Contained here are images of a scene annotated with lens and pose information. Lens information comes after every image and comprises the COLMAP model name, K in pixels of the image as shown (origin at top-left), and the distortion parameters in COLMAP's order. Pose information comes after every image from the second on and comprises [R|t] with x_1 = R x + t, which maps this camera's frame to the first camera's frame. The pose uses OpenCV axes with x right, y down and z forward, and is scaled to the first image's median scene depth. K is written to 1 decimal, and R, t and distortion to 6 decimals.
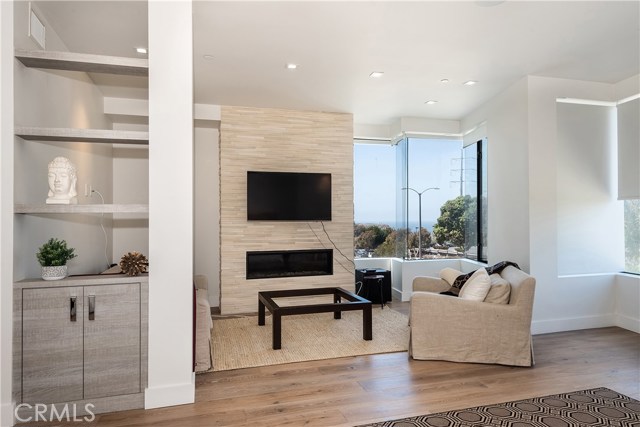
lens RADIAL K [[426.3, 0, 319.7], [0, 426.3, 213.9], [0, 0, 1]] dist [0.031181, -0.001630]
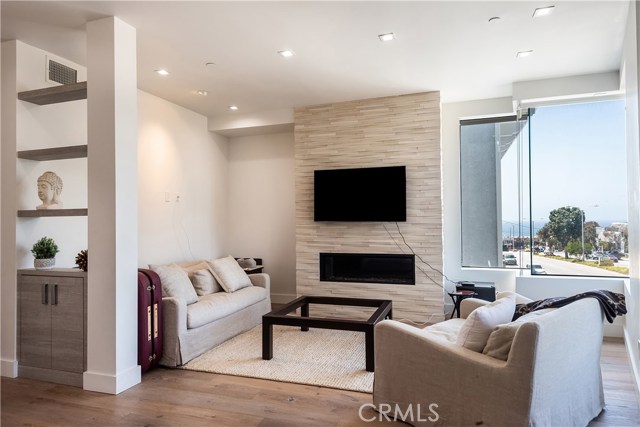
lens RADIAL K [[404.1, 0, 320.6], [0, 404.1, 214.3], [0, 0, 1]] dist [0.024956, 0.000695]
pose [[0.809565, -0.009495, -0.586953, 0.373817], [0.011495, 0.999934, -0.000322, 0.000069], [0.586918, -0.006486, 0.809621, 0.252164]]
